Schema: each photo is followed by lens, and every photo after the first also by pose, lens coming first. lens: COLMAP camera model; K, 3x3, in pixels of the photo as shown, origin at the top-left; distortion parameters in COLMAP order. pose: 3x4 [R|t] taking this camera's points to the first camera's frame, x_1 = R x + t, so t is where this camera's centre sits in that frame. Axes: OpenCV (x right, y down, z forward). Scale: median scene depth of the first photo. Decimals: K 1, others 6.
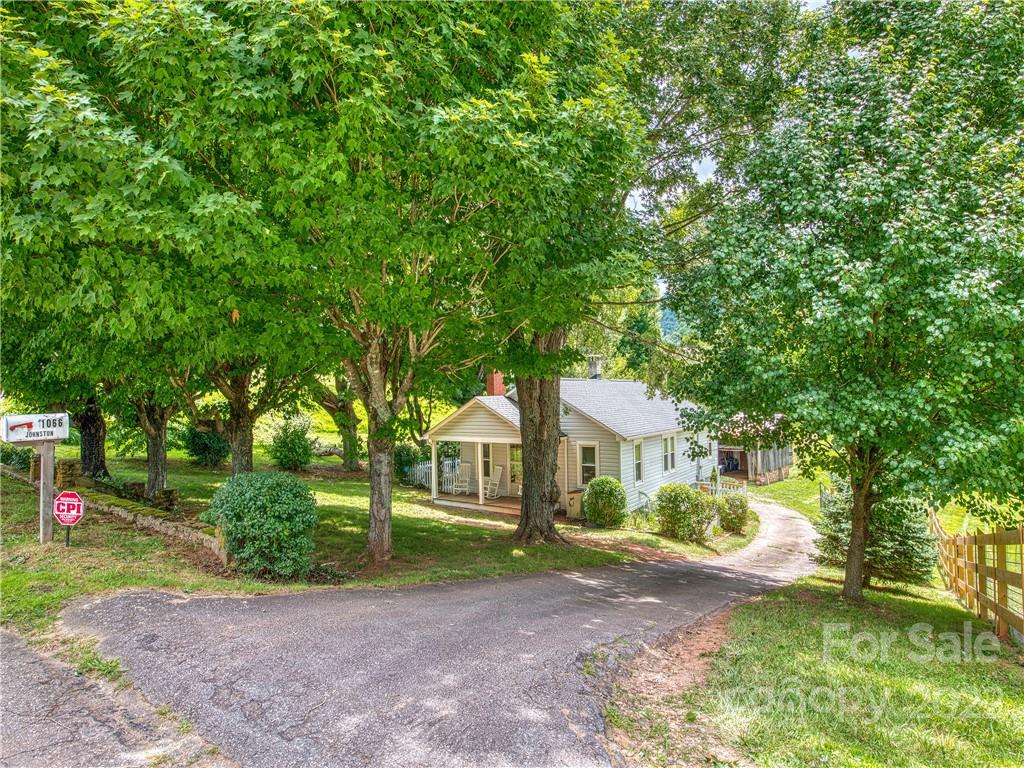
lens RADIAL K [[558.2, 0, 512.0], [0, 558.2, 384.0], [0, 0, 1]] dist [0.000268, 0.000024]
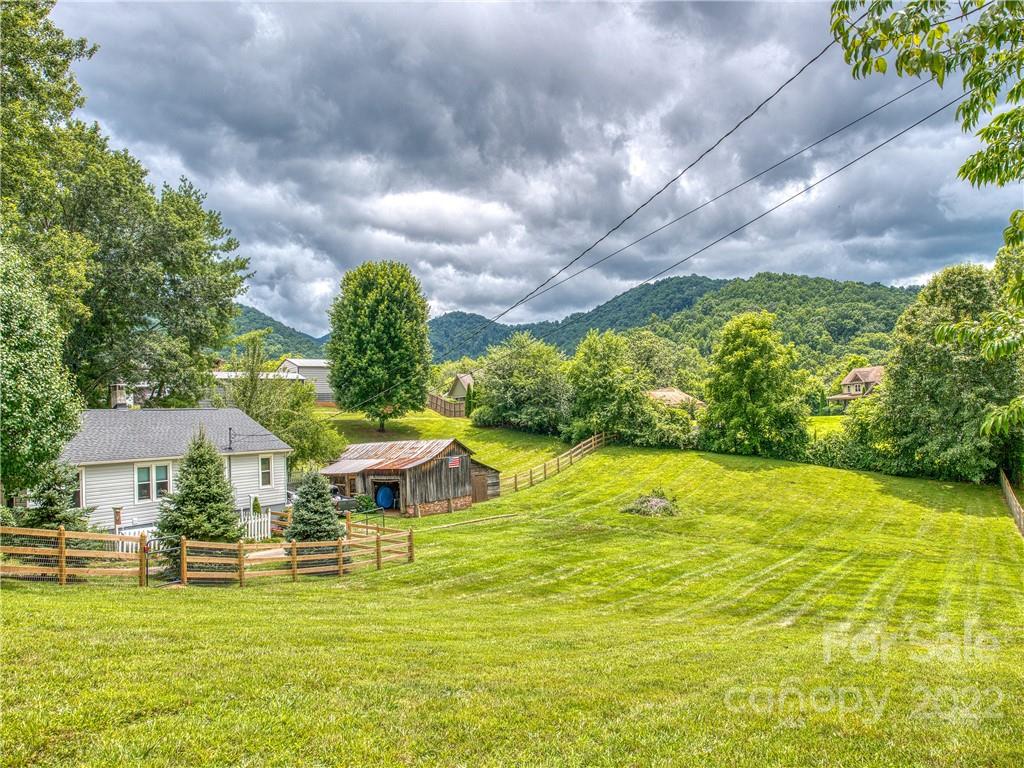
lens RADIAL K [[711.9, 0, 512.0], [0, 711.9, 384.0], [0, 0, 1]] dist [0.002236, 0.000186]
pose [[0.991716, -0.014490, 0.127629, 0.841394], [0.019315, 0.999141, -0.036650, 0.004974], [-0.126989, 0.038812, 0.991145, -0.414120]]
